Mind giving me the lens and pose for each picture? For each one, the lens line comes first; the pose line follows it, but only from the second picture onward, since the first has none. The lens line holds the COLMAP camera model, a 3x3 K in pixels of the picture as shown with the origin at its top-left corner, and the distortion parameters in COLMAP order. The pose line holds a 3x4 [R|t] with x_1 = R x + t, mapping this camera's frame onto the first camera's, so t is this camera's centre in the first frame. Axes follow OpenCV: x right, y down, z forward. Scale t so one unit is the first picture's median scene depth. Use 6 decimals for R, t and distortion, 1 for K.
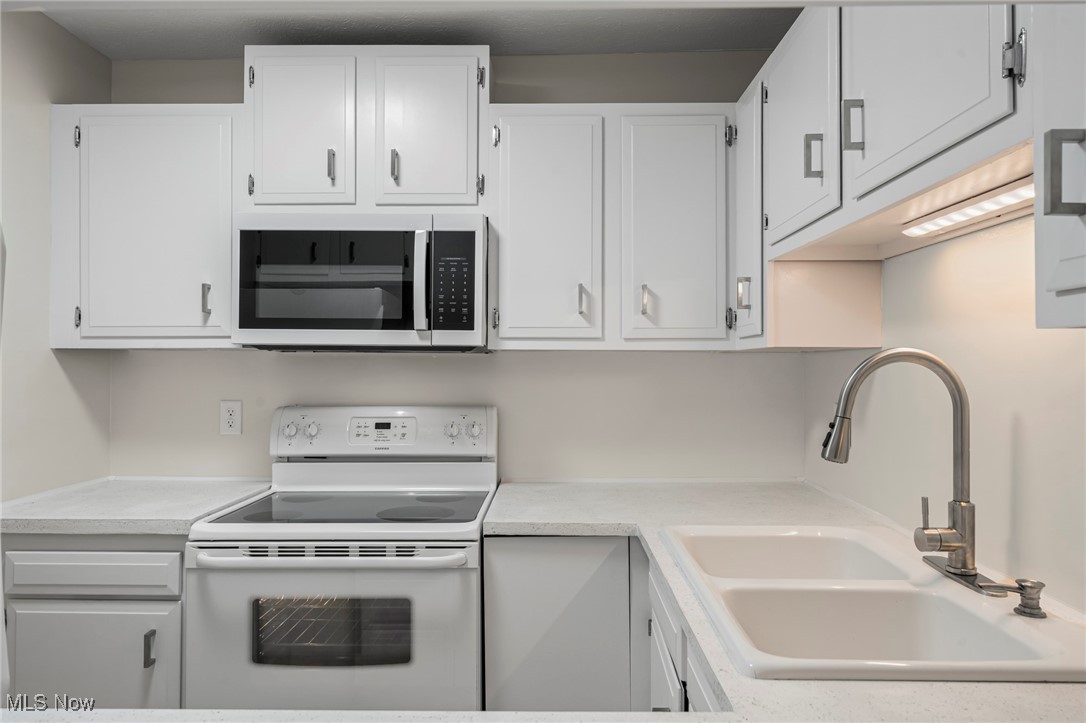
lens RADIAL K [[703.4, 0, 542.5], [0, 703.4, 355.5], [0, 0, 1]] dist [-0.002792, -0.000186]
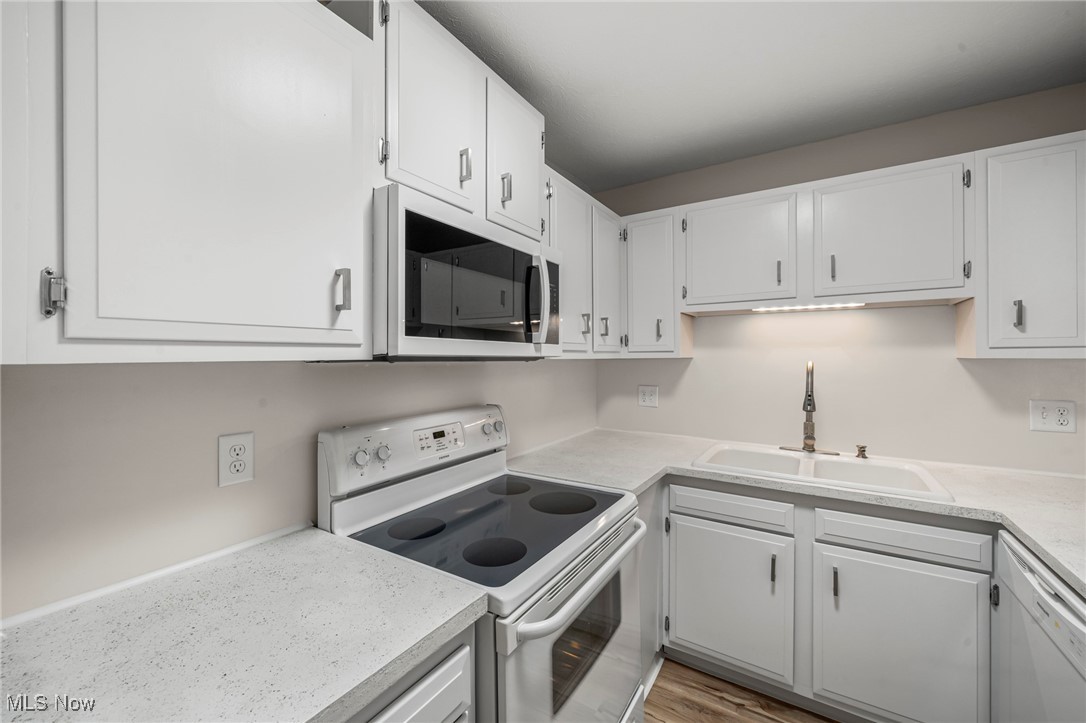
lens RADIAL K [[432.4, 0, 542.5], [0, 432.4, 354.8], [0, 0, 1]] dist [-0.003619, 0.000047]
pose [[0.520266, 0.001008, 0.854003, -0.710996], [-0.007826, 0.999963, 0.003587, -0.018450], [-0.853968, -0.008550, 0.520255, 0.578427]]
